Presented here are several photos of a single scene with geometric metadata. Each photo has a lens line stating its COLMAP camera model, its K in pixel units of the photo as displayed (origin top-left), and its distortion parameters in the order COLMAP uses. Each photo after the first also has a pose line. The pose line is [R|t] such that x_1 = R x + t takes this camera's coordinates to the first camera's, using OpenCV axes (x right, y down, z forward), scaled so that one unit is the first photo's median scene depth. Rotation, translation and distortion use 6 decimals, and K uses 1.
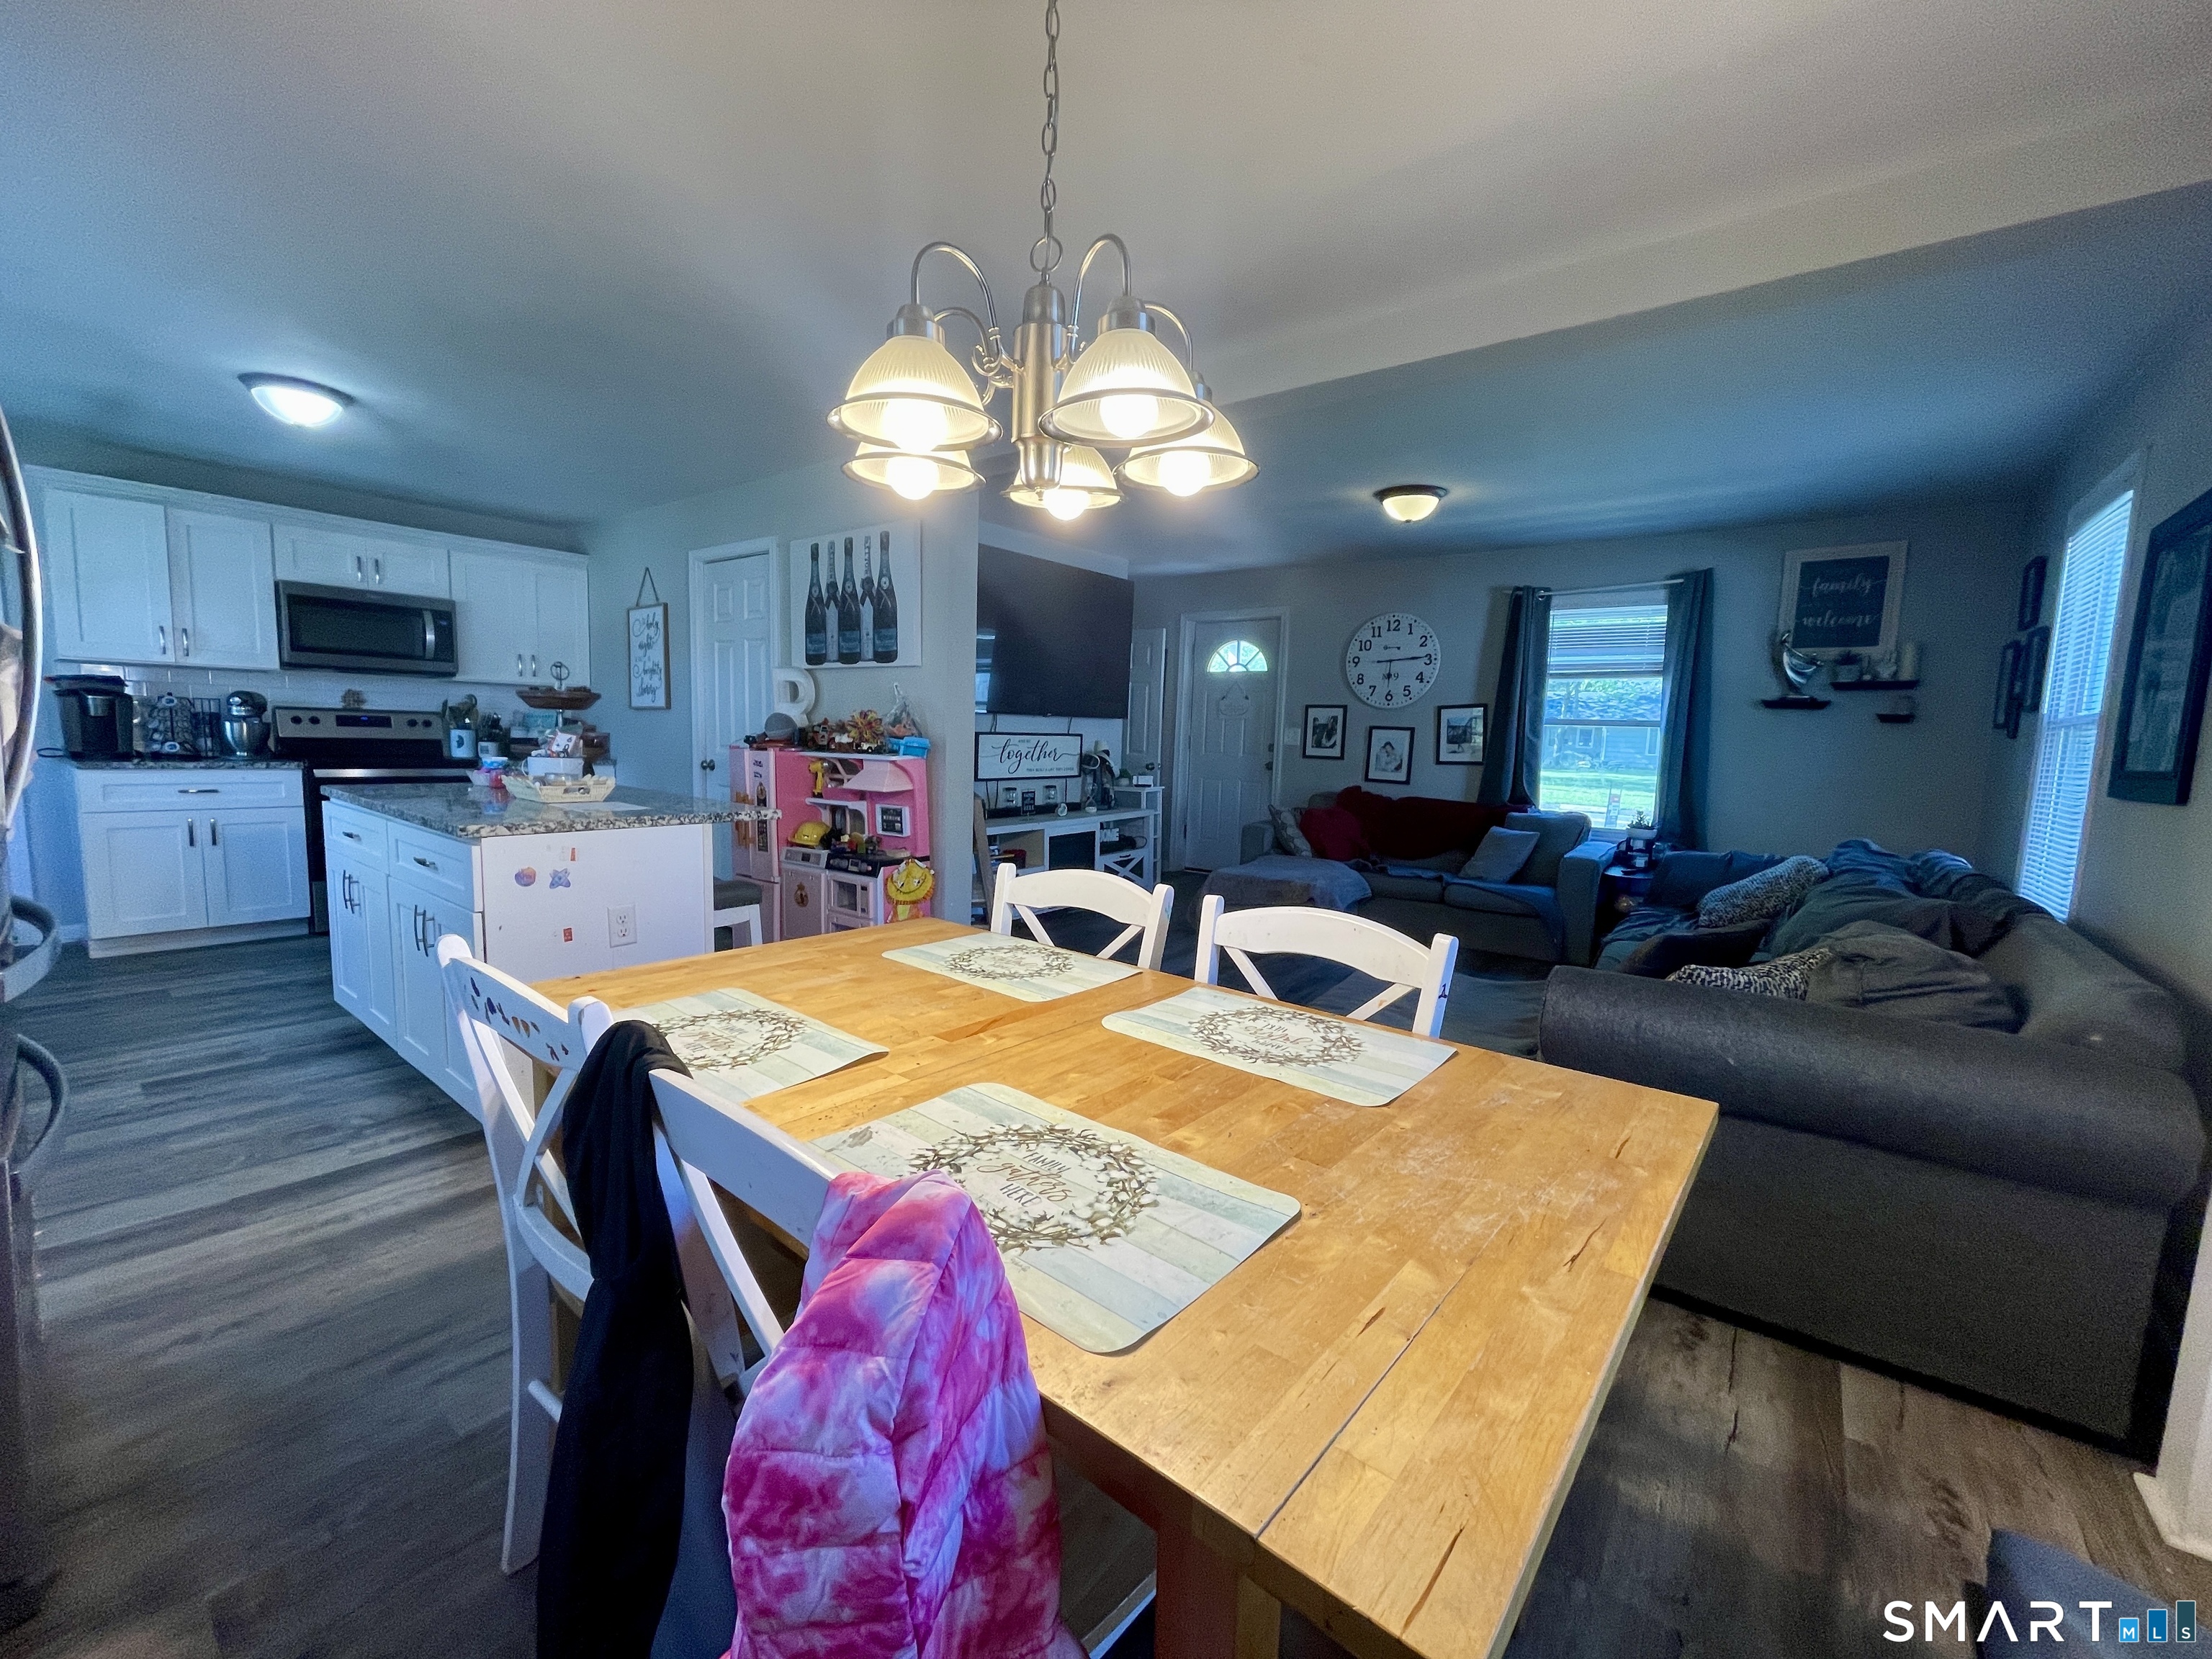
lens RADIAL K [[895.3, 0, 1098.5], [0, 895.3, 832.1], [0, 0, 1]] dist [-0.002369, -0.000140]
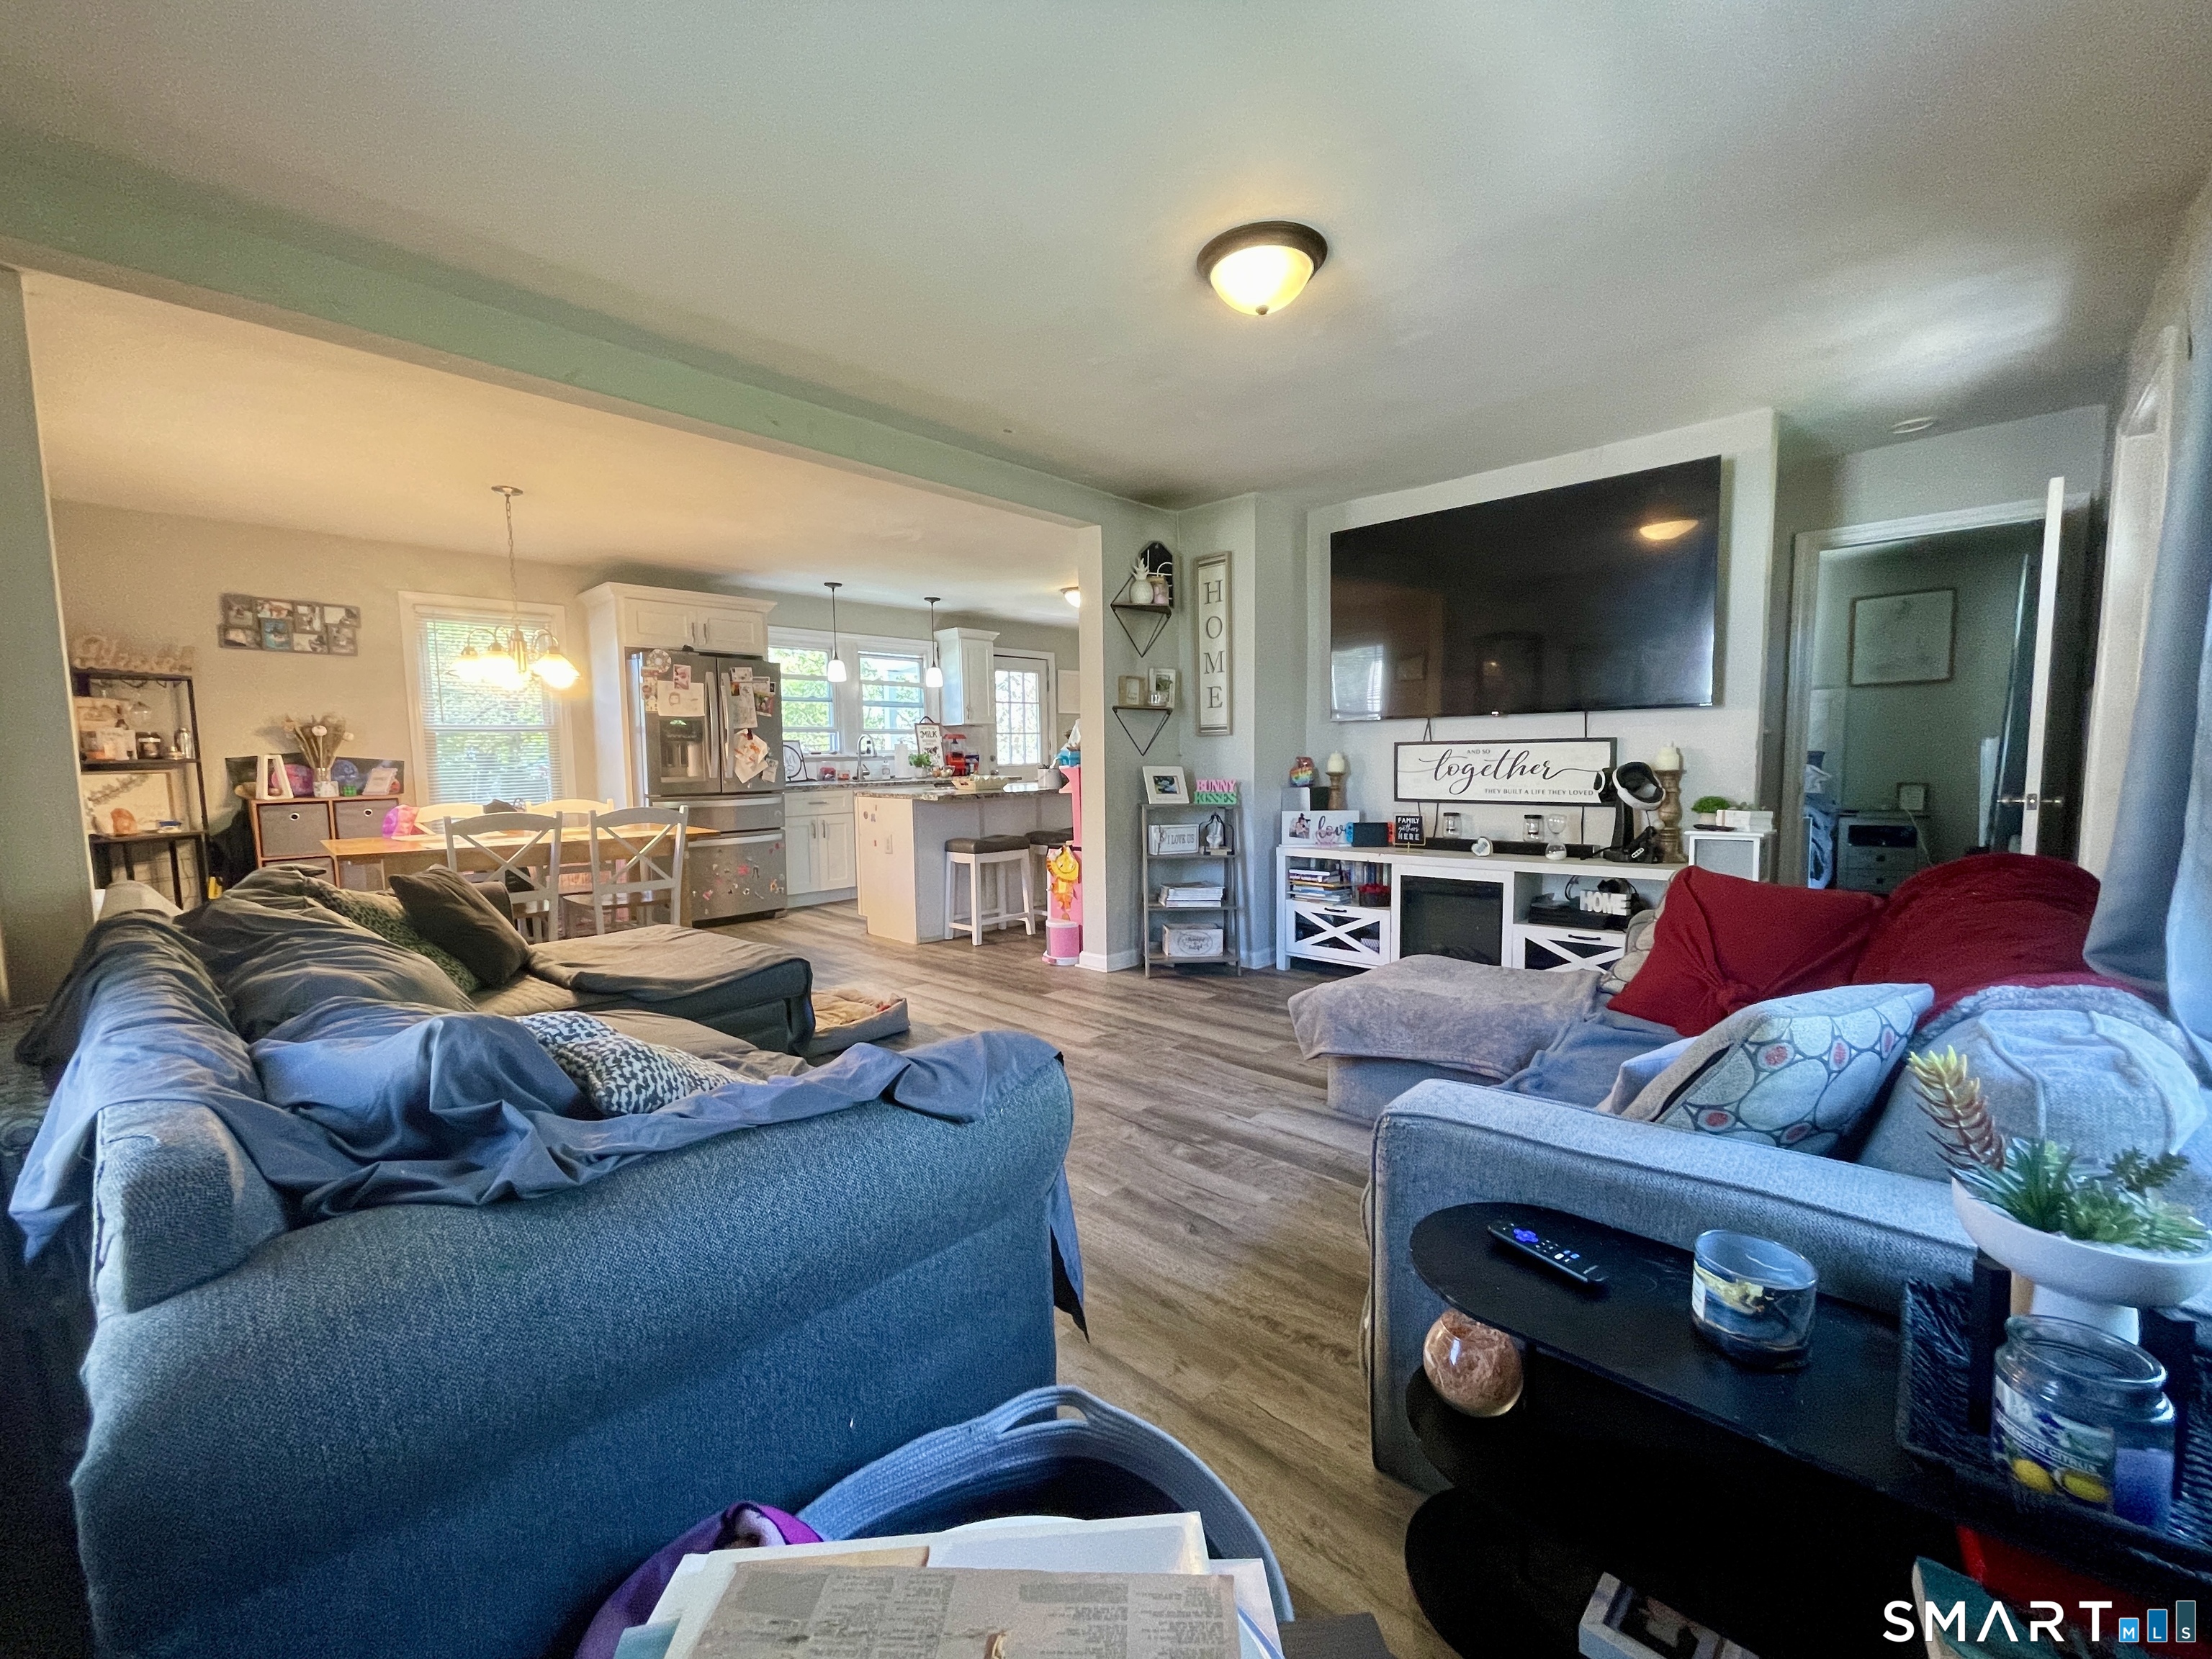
lens RADIAL K [[895.3, 0, 1098.5], [0, 895.3, 832.1], [0, 0, 1]] dist [-0.002369, -0.000140]
pose [[-0.096338, 0.057144, -0.993707, 0.782972], [-0.102702, 0.992451, 0.067029, -0.059719], [0.990036, 0.108513, -0.089742, 0.863480]]
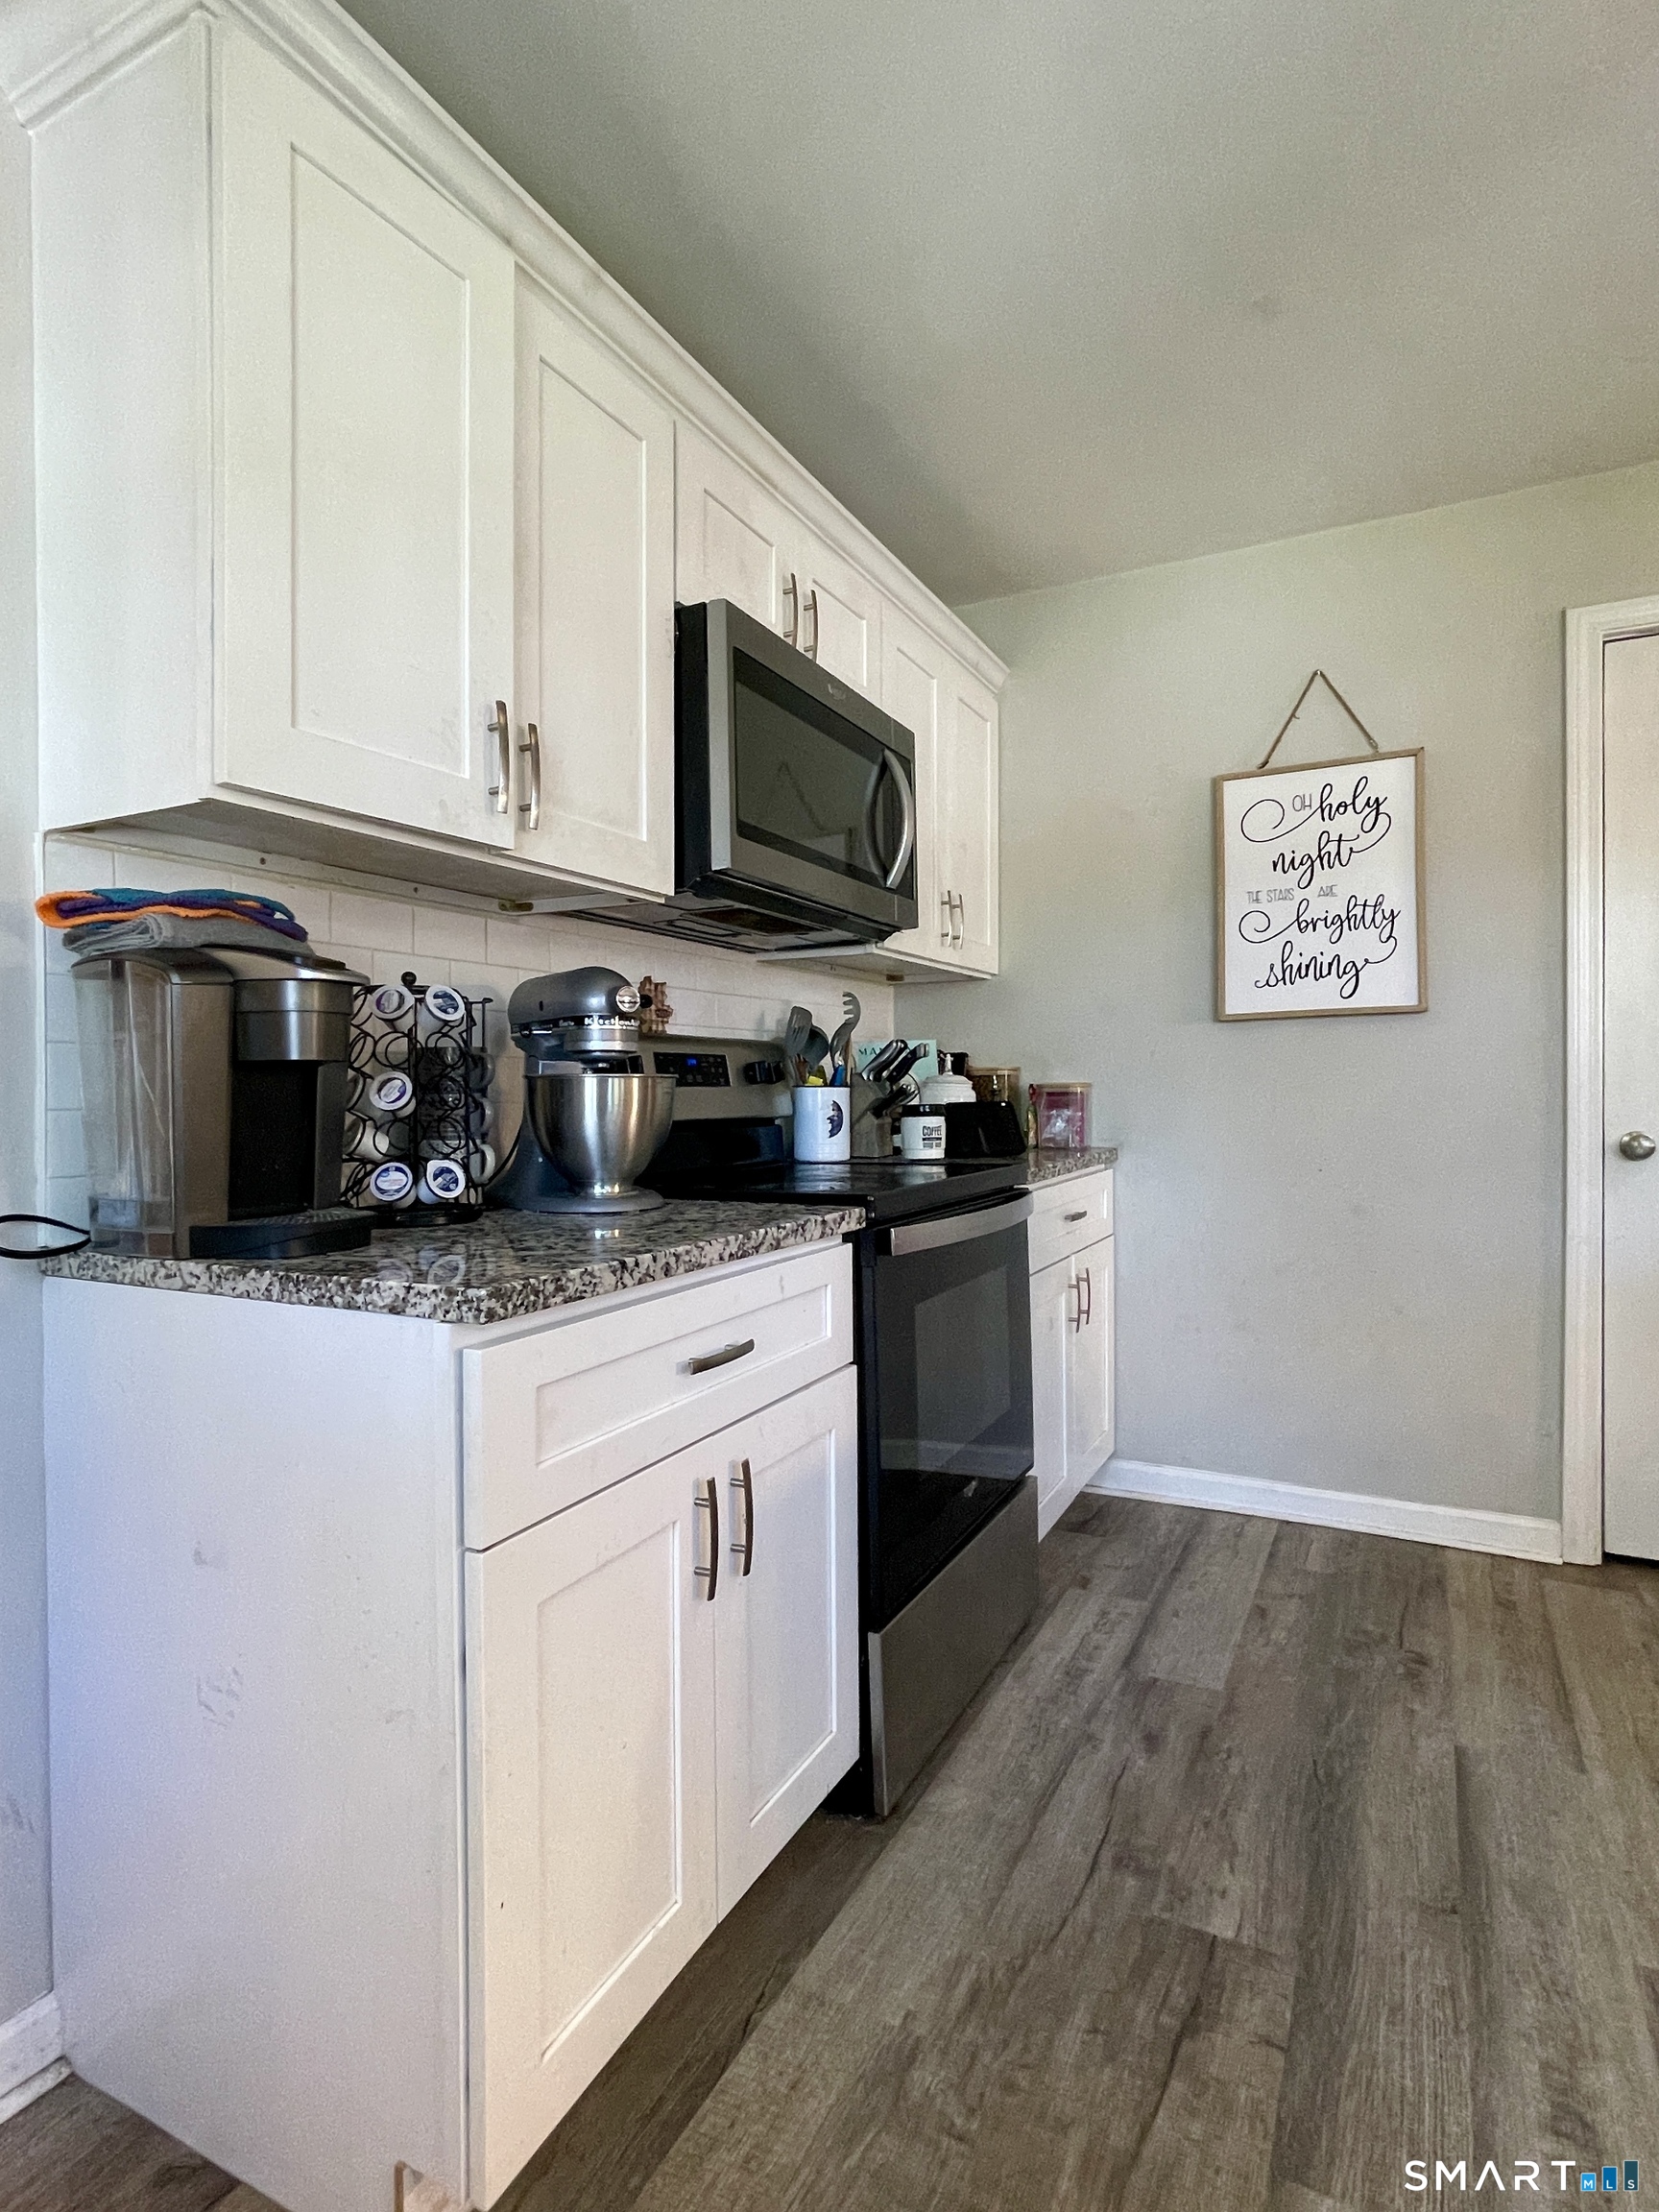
lens RADIAL K [[1126.3, 0, 820.5], [0, 1126.3, 1107.3], [0, 0, 1]] dist [-0.003320, -0.002331]
pose [[0.981579, -0.044419, 0.185823, -0.868711], [0.061441, 0.994323, -0.086874, -0.071237], [-0.180909, 0.096691, 0.978735, 0.585407]]
